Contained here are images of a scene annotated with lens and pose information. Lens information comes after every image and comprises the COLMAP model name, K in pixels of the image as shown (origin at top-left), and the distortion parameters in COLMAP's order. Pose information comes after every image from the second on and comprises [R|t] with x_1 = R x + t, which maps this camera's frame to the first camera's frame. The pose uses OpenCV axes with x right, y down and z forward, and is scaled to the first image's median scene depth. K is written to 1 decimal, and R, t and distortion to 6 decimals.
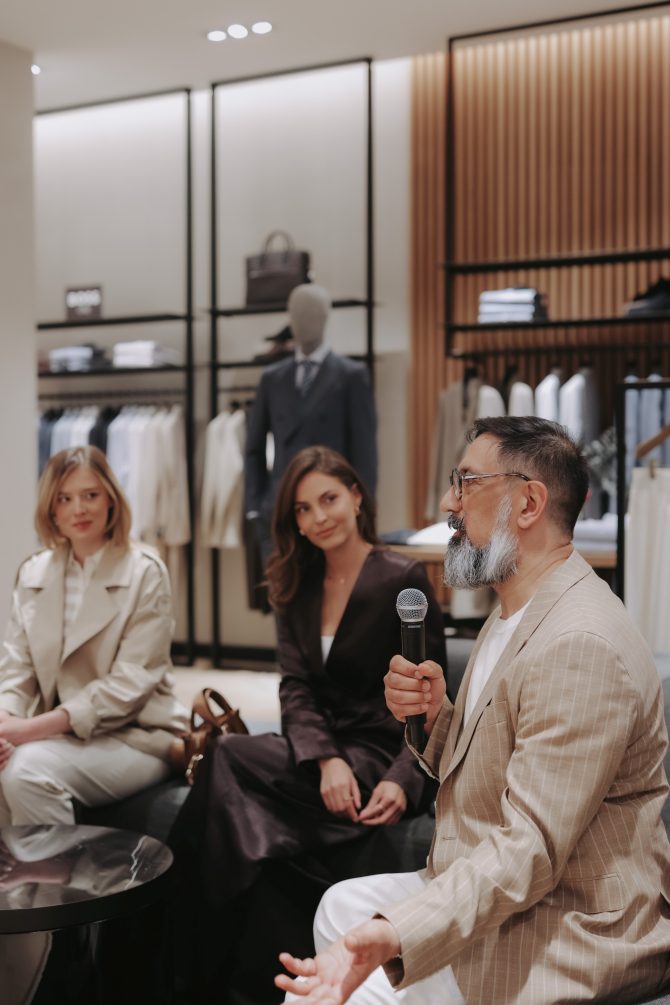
lens RADIAL K [[1457.1, 0, 335.0], [0, 1457.1, 502.5], [0, 0, 1]] dist [0.008123, -0.002112]
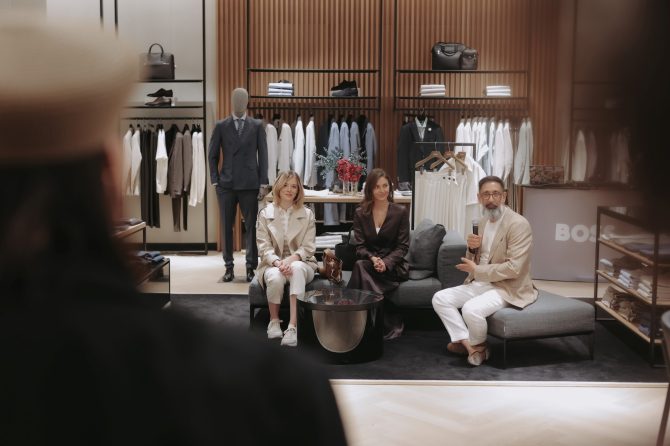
lens RADIAL K [[971.4, 0, 335.0], [0, 971.4, 223.0], [0, 0, 1]] dist [0.008123, -0.002112]
pose [[0.881856, -0.038478, 0.469945, -0.540760], [0.000722, 0.996774, 0.080259, -0.047696], [-0.471517, -0.070437, 0.879039, -0.407274]]
